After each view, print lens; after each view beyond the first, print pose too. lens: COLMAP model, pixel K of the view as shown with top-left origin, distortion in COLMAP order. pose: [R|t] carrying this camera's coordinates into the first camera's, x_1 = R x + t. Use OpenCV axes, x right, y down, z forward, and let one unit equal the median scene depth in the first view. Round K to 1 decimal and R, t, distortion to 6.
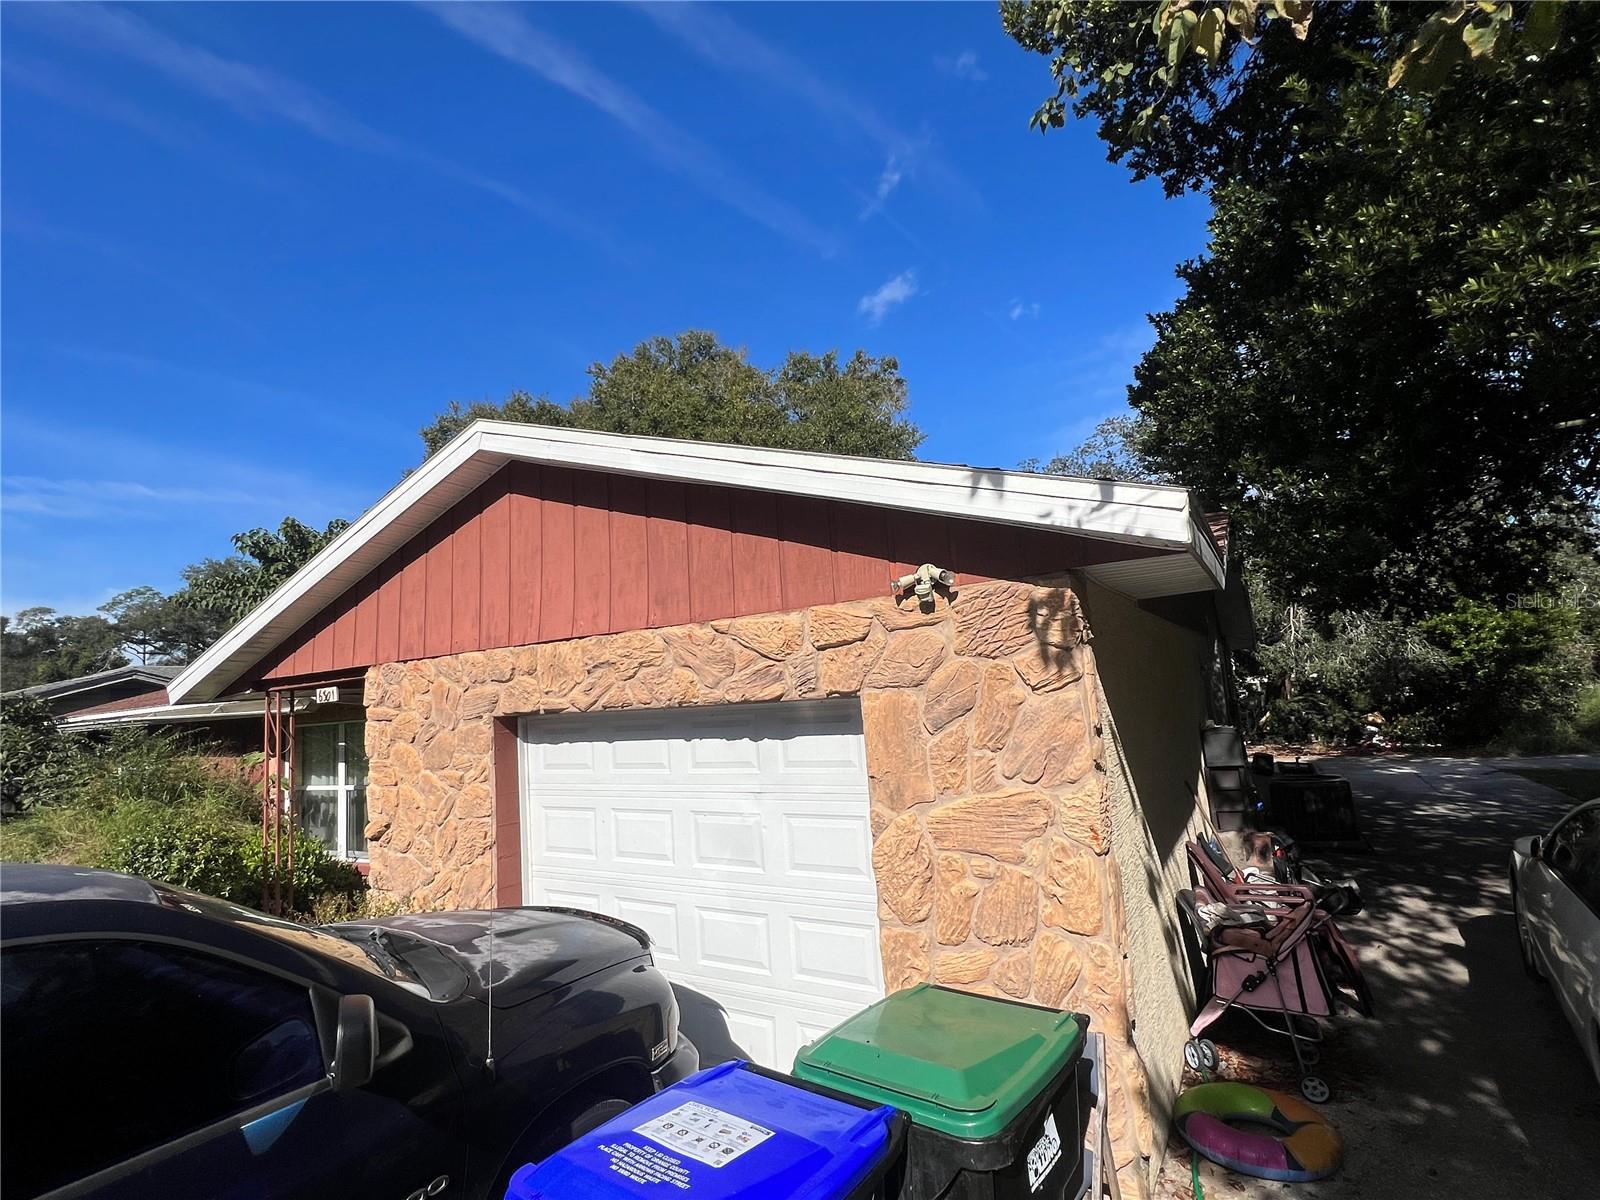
lens RADIAL K [[787.5, 0, 797.0], [0, 787.5, 602.9], [0, 0, 1]] dist [0.023322, -0.000300]
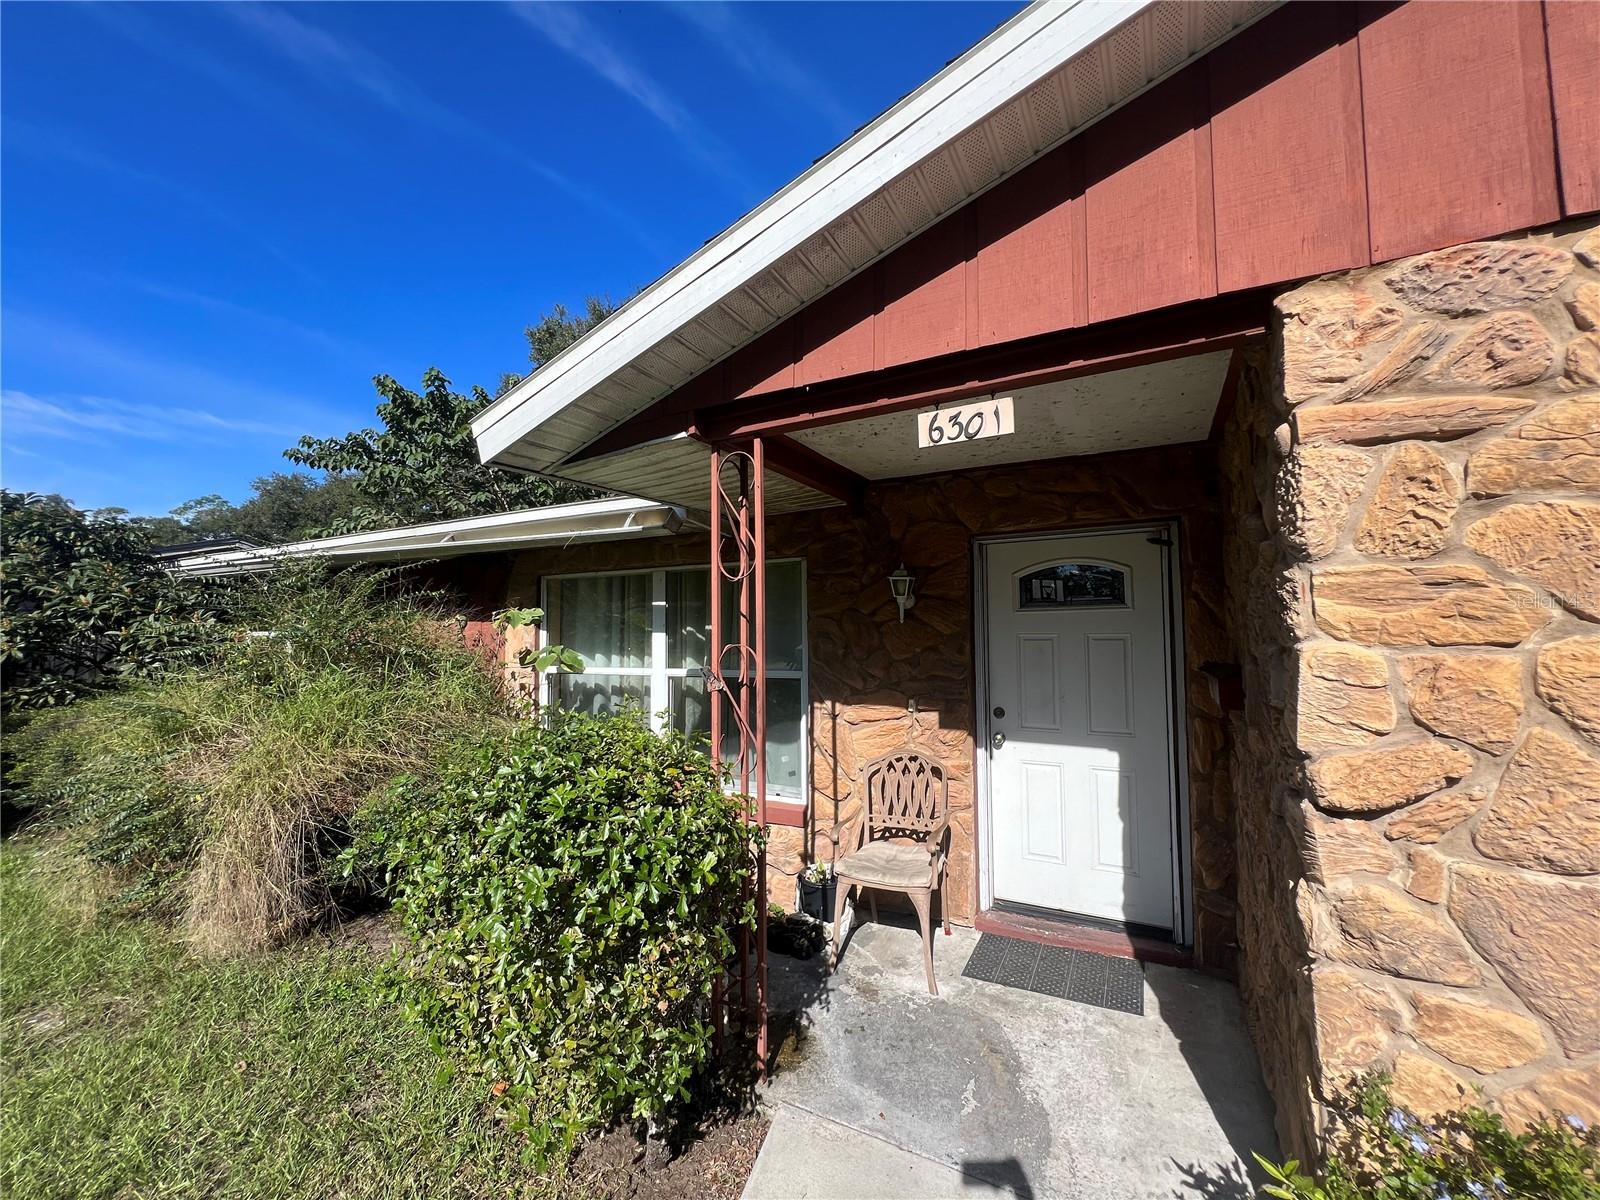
lens RADIAL K [[636.5, 0, 806.4], [0, 636.5, 599.6], [0, 0, 1]] dist [-0.000769, 0.000558]
pose [[0.994889, 0.067068, 0.075485, -0.497013], [-0.071251, 0.995987, 0.054157, 0.138214], [-0.071550, -0.059258, 0.995675, 0.496137]]
